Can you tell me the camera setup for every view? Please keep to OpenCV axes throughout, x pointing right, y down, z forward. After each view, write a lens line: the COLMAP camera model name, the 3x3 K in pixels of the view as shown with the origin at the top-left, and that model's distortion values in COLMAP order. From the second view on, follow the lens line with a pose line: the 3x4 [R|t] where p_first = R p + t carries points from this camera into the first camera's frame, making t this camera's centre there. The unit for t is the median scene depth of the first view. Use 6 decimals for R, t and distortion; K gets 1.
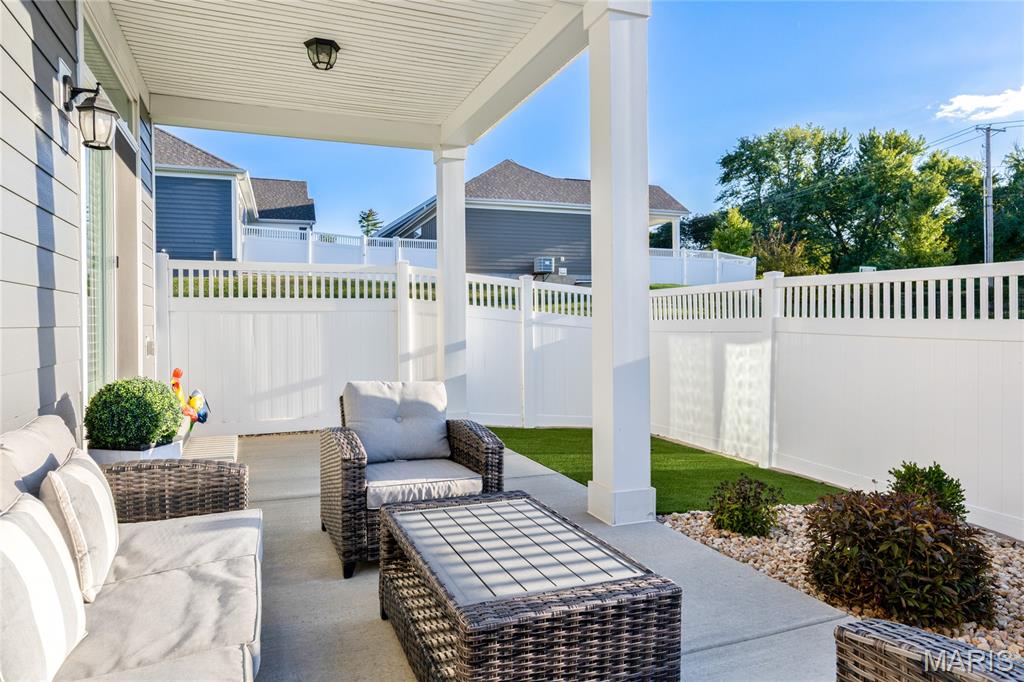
lens RADIAL K [[633.9, 0, 512.6], [0, 633.9, 334.6], [0, 0, 1]] dist [0.000029, -0.001242]
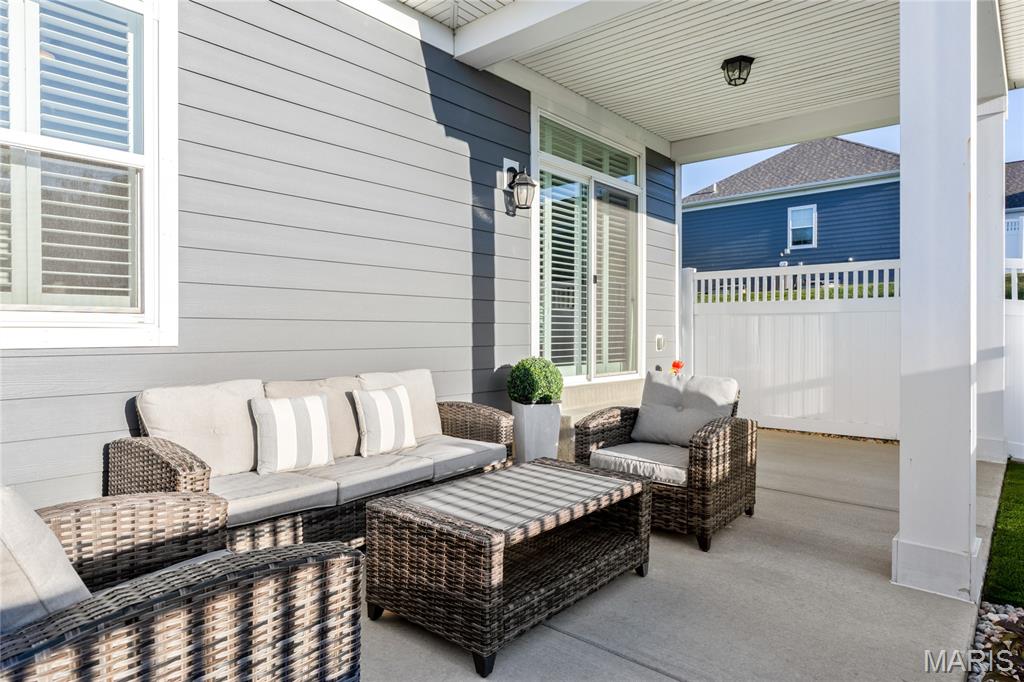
lens RADIAL K [[613.7, 0, 514.5], [0, 613.7, 338.6], [0, 0, 1]] dist [0.002398, 0.000750]
pose [[0.467453, 0.018059, -0.883834, 0.451255], [-0.021453, 0.999729, 0.009081, 0.008053], [0.883758, 0.014716, 0.467713, 0.185986]]
